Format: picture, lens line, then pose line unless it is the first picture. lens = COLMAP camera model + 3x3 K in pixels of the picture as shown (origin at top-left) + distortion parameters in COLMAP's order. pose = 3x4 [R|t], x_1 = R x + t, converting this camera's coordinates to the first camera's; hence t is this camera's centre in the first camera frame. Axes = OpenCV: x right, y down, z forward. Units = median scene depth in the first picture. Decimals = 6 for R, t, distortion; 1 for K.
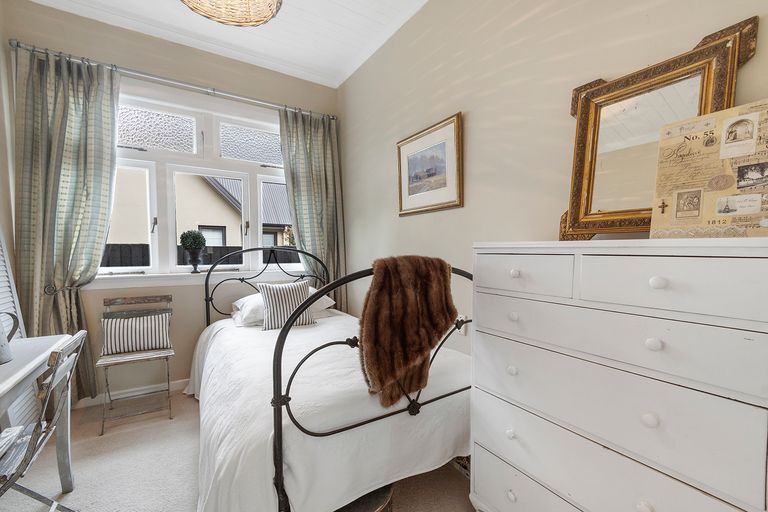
lens RADIAL K [[331.3, 0, 381.5], [0, 331.3, 262.9], [0, 0, 1]] dist [-0.001169, -0.000335]
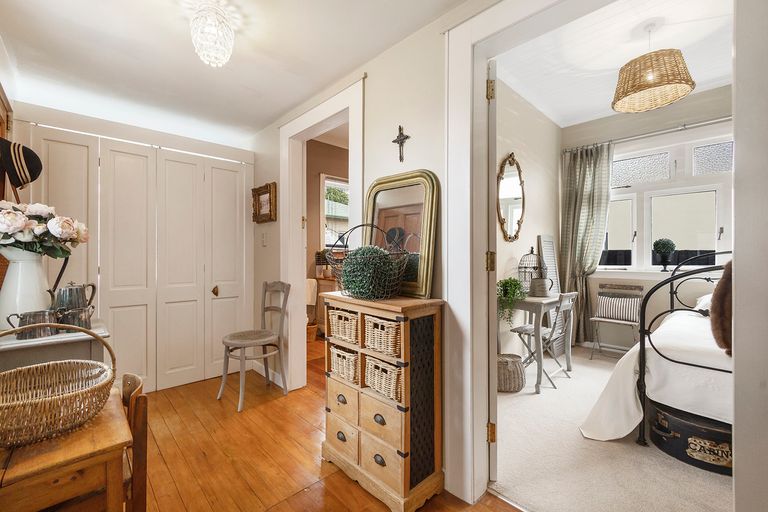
lens RADIAL K [[331.3, 0, 381.5], [0, 331.3, 262.9], [0, 0, 1]] dist [-0.001169, -0.000335]
pose [[0.190572, 0.020419, -0.981461, 0.589147], [-0.037879, 0.999192, 0.013433, 0.024714], [0.980942, 0.034617, 0.191192, -0.396282]]
